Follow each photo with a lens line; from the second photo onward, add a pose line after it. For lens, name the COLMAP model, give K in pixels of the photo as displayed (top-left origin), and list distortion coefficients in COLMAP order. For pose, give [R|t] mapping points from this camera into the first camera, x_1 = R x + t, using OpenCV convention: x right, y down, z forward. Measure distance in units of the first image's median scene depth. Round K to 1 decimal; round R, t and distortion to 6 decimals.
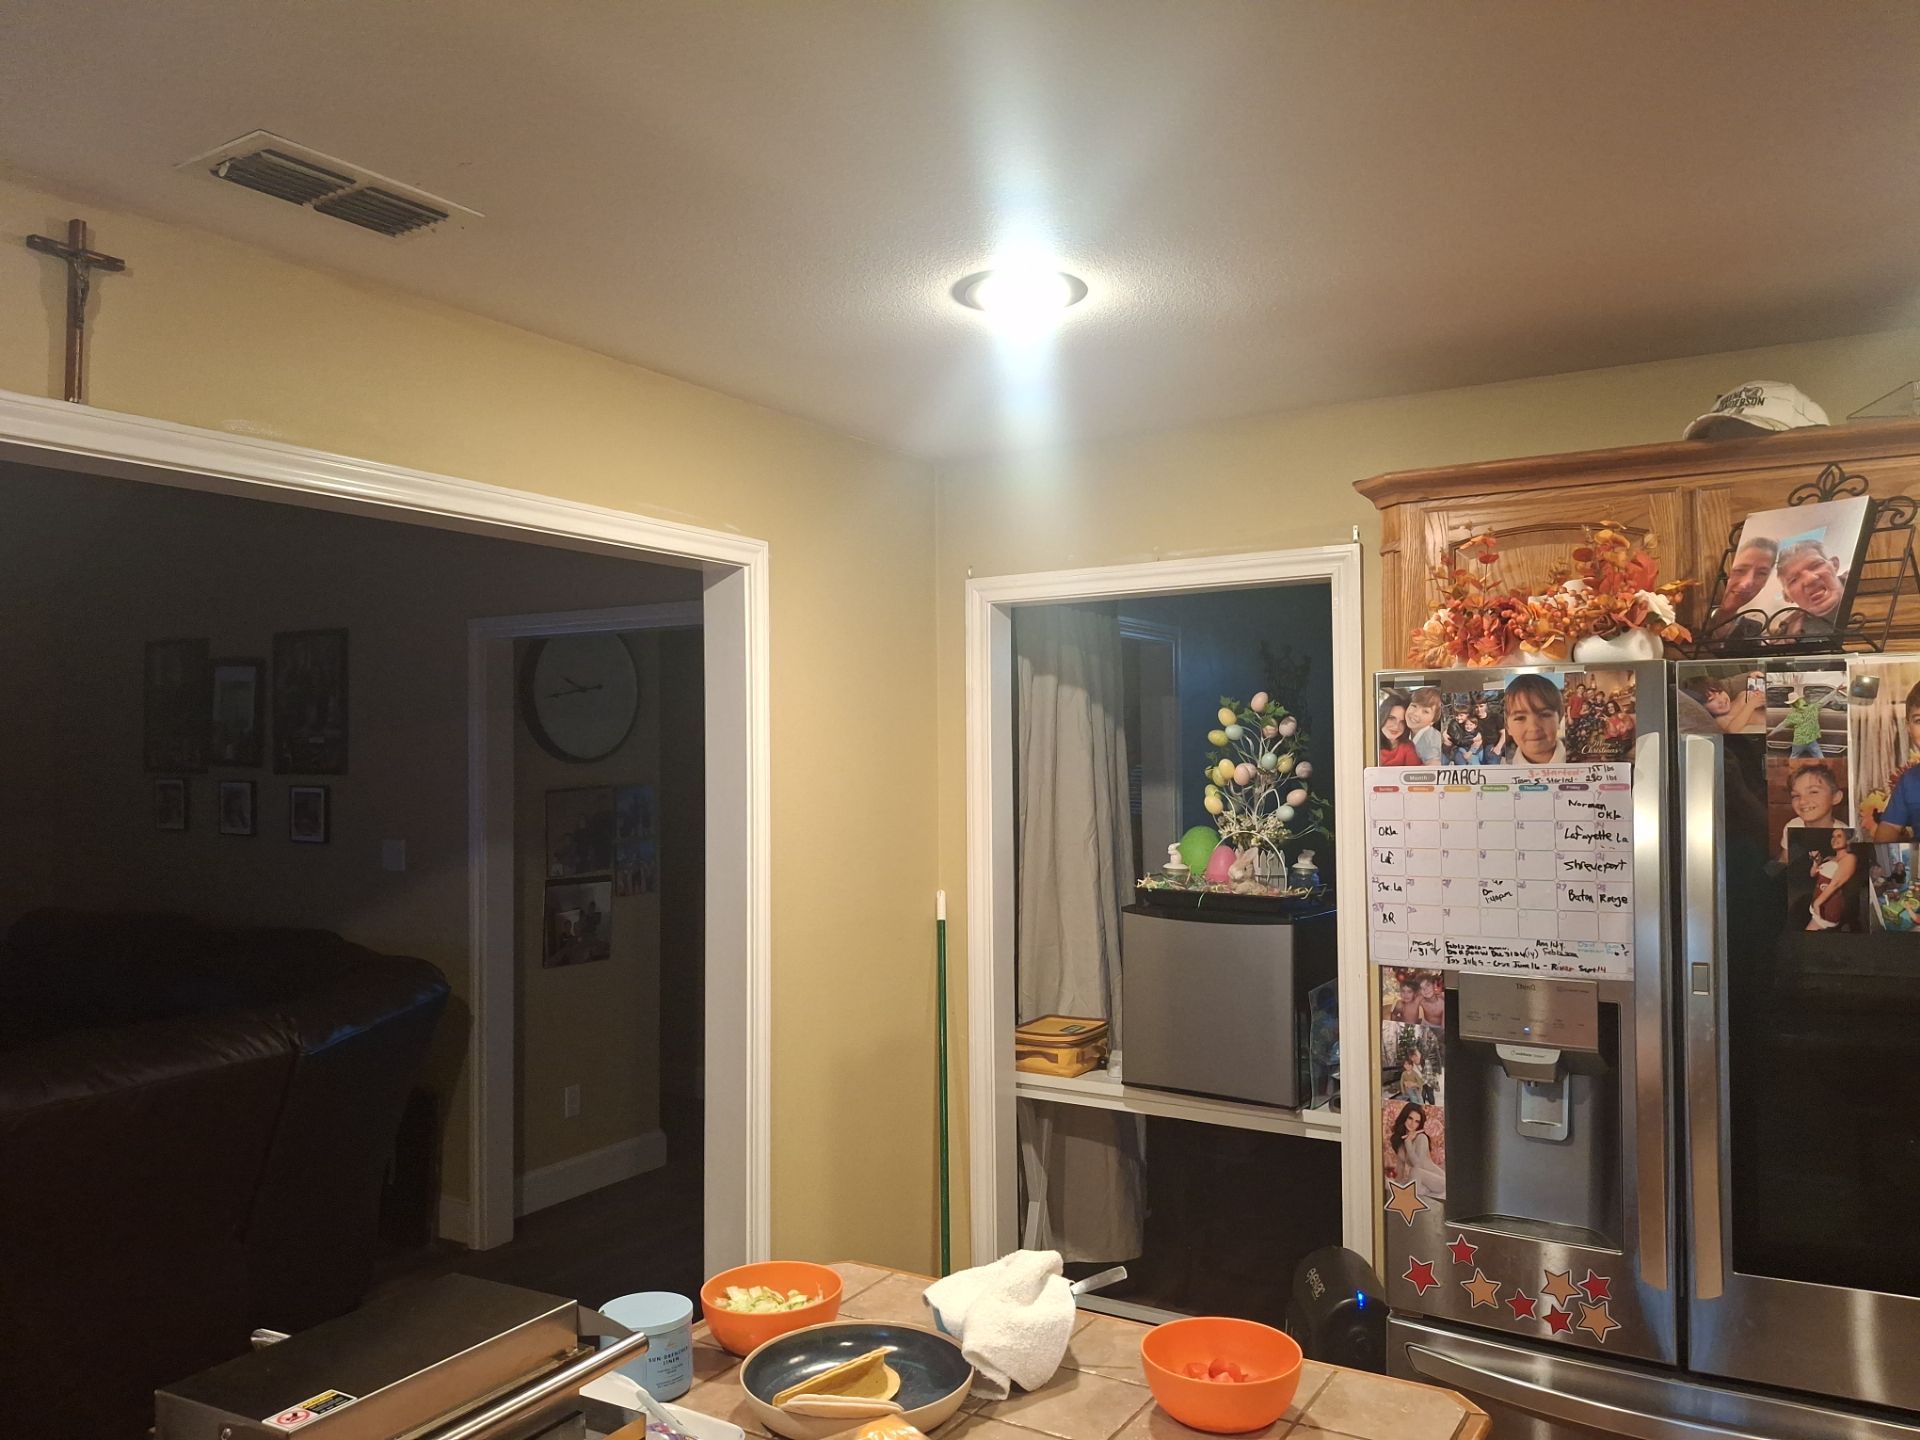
lens RADIAL K [[1376.7, 0, 963.9], [0, 1376.7, 748.3], [0, 0, 1]] dist [0.103842, -0.213719]
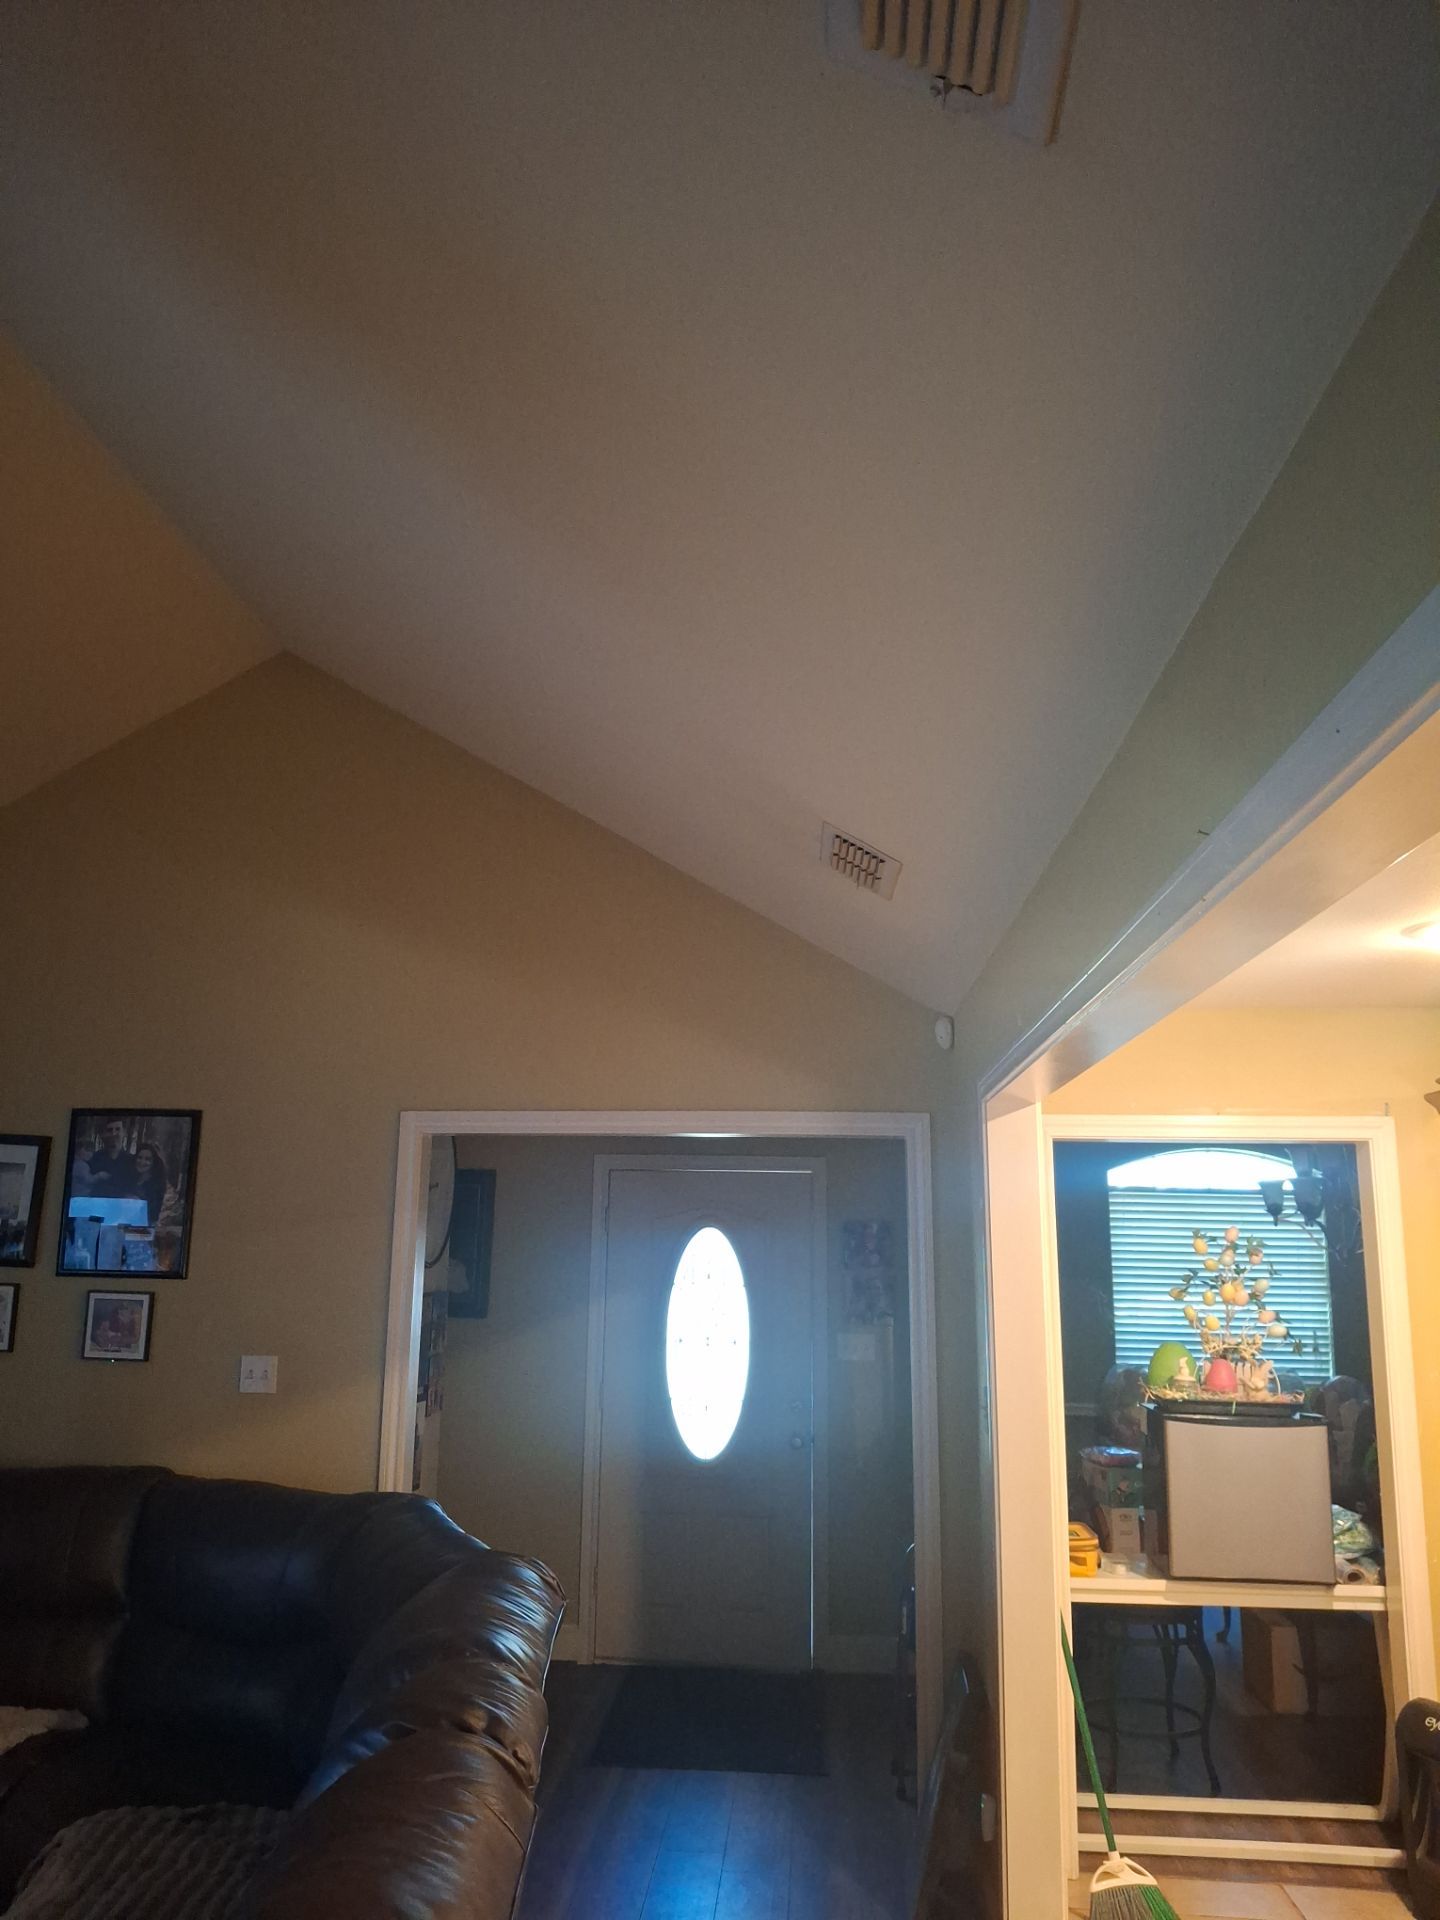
lens RADIAL K [[1439.3, 0, 710.6], [0, 1439.3, 983.1], [0, 0, 1]] dist [-0.011021, -0.003618]
pose [[0.901013, 0.102324, 0.421550, -1.270433], [-0.025409, 0.982562, -0.184191, -0.012998], [-0.433046, 0.155247, 0.887902, 0.093527]]
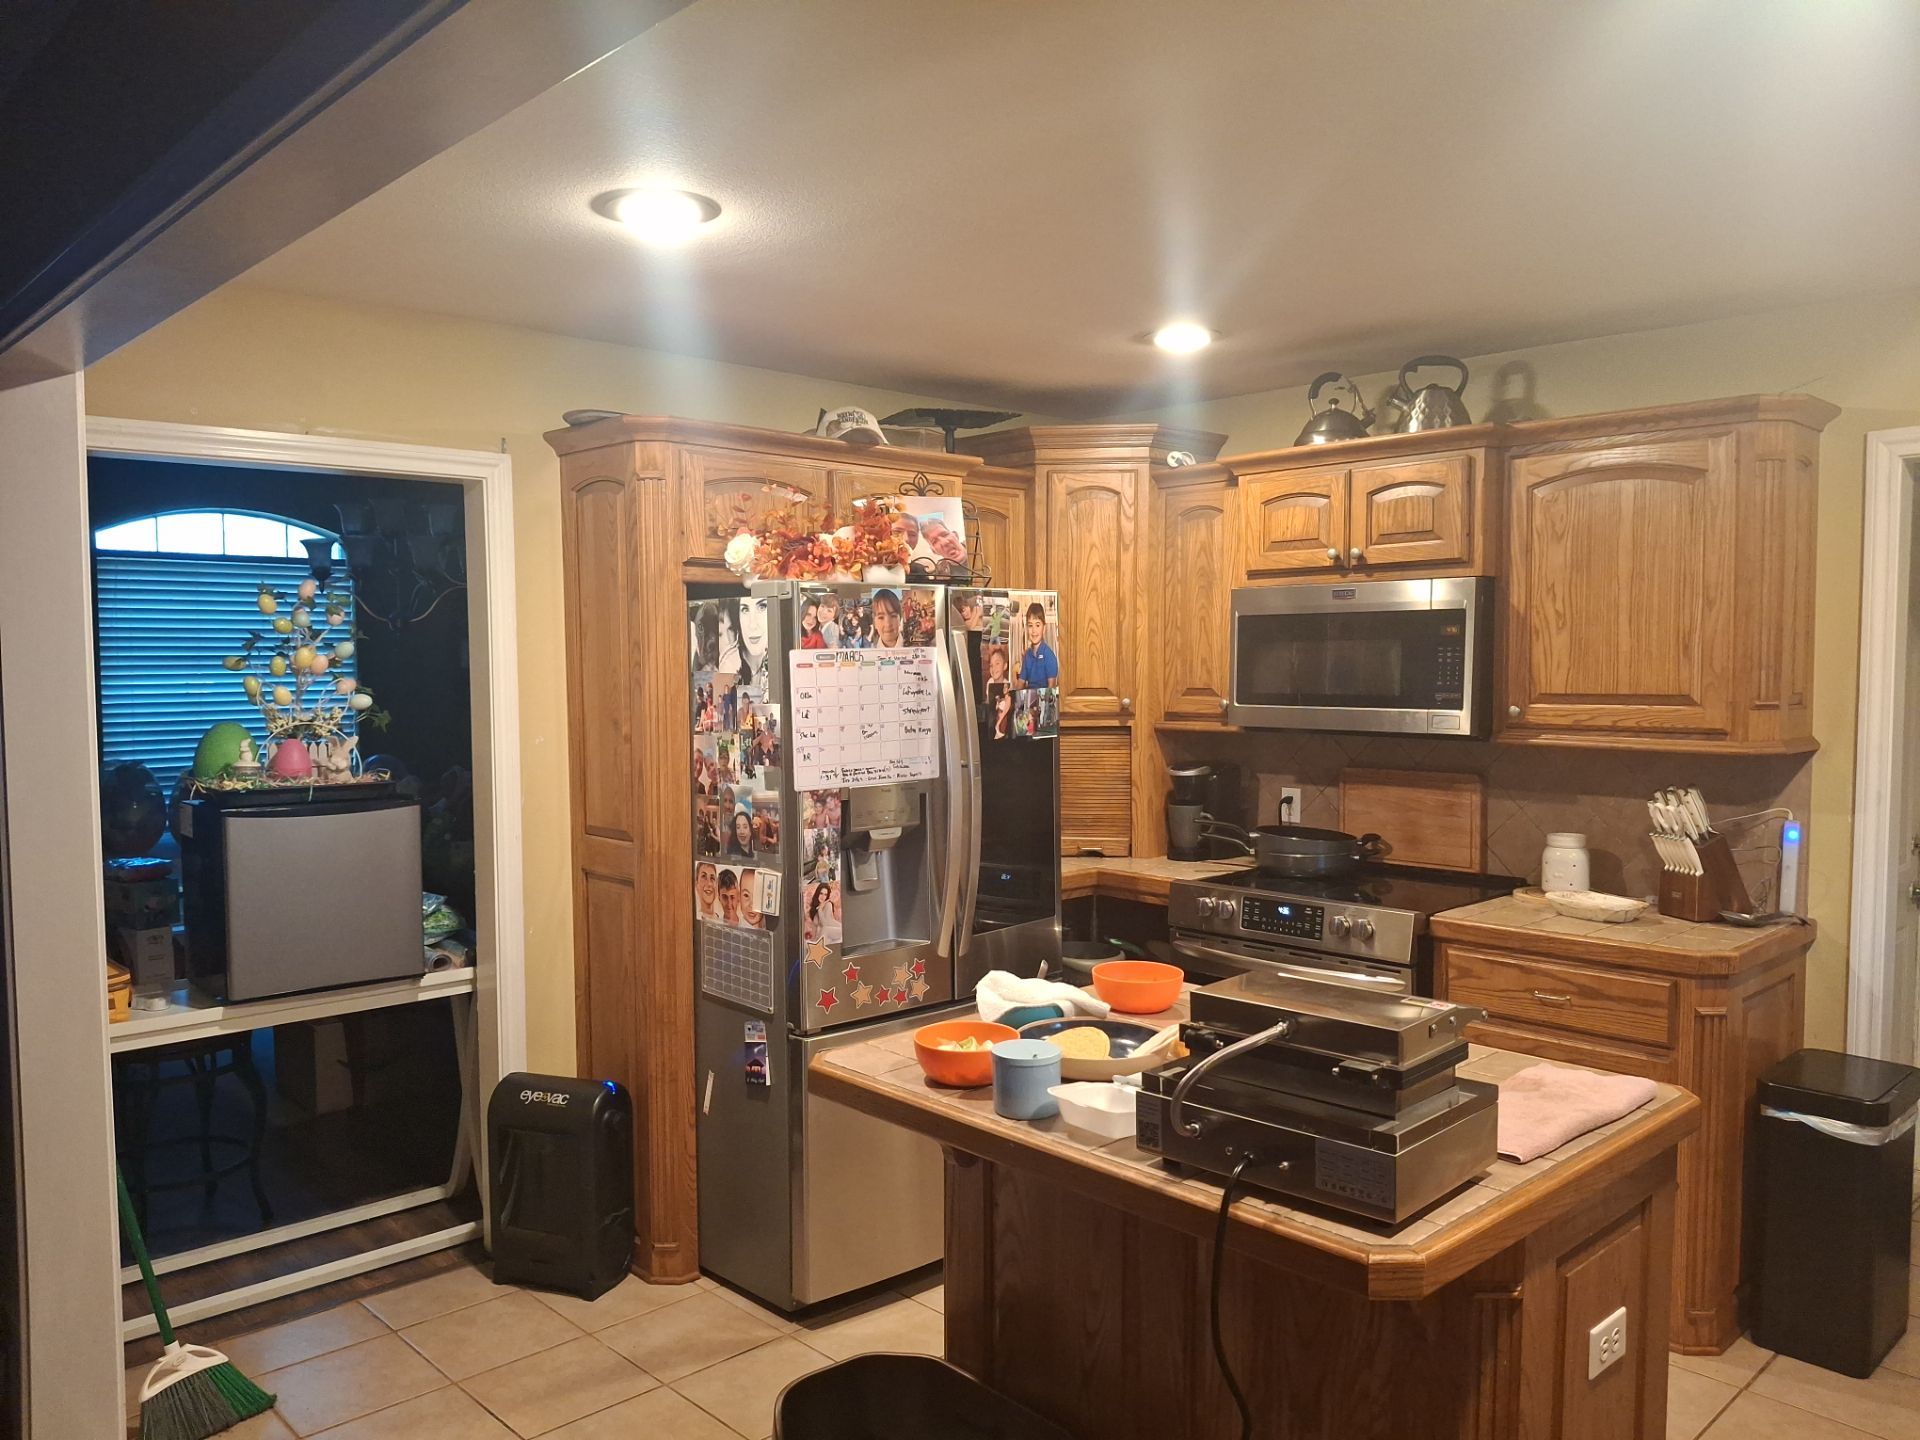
lens RADIAL K [[1439.3, 0, 962.5], [0, 1439.3, 727.0], [0, 0, 1]] dist [-0.011021, -0.003618]
pose [[0.281645, -0.042298, 0.958586, -1.085576], [-0.002854, 0.998987, 0.044919, 0.026903], [-0.959515, -0.015387, 0.281238, 0.455977]]
